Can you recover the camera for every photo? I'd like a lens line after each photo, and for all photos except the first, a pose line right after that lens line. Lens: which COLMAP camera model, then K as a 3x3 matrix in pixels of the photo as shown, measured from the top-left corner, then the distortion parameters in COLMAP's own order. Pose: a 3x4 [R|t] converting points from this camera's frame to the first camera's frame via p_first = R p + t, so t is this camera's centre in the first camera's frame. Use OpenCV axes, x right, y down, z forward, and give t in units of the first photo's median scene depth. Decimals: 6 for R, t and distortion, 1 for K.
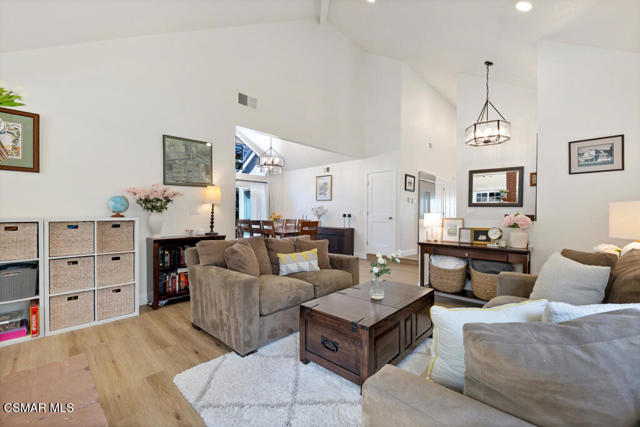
lens RADIAL K [[263.8, 0, 318.1], [0, 263.8, 216.3], [0, 0, 1]] dist [-0.014982, 0.000265]
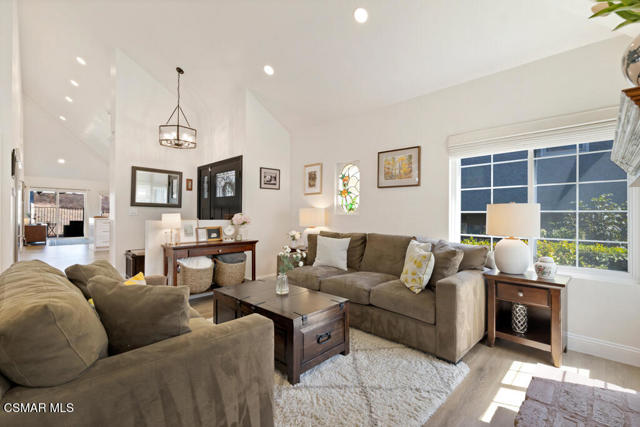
lens RADIAL K [[285.1, 0, 318.3], [0, 285.1, 214.0], [0, 0, 1]] dist [-0.002051, -0.000376]
pose [[0.015289, -0.000834, 0.999883, -0.545964], [0.008902, 0.999960, 0.000698, -0.006632], [-0.999843, 0.008890, 0.015296, 0.487924]]
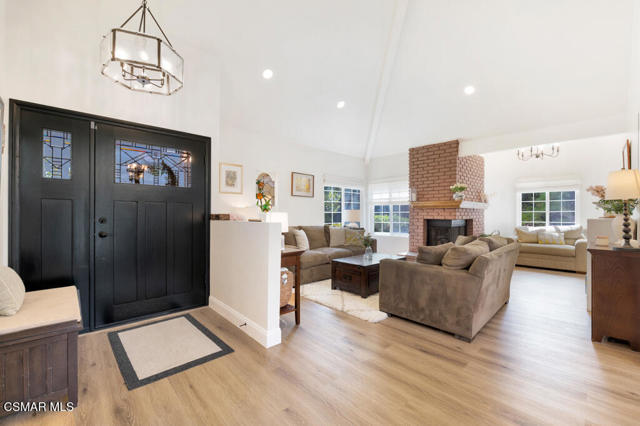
lens RADIAL K [[272.1, 0, 319.0], [0, 272.1, 210.4], [0, 0, 1]] dist [0.004042, -0.000283]
pose [[-0.999110, -0.006175, 0.041725, 0.306870], [-0.006097, 0.999979, 0.002004, -0.023925], [-0.041737, 0.001748, -0.999127, 1.765483]]
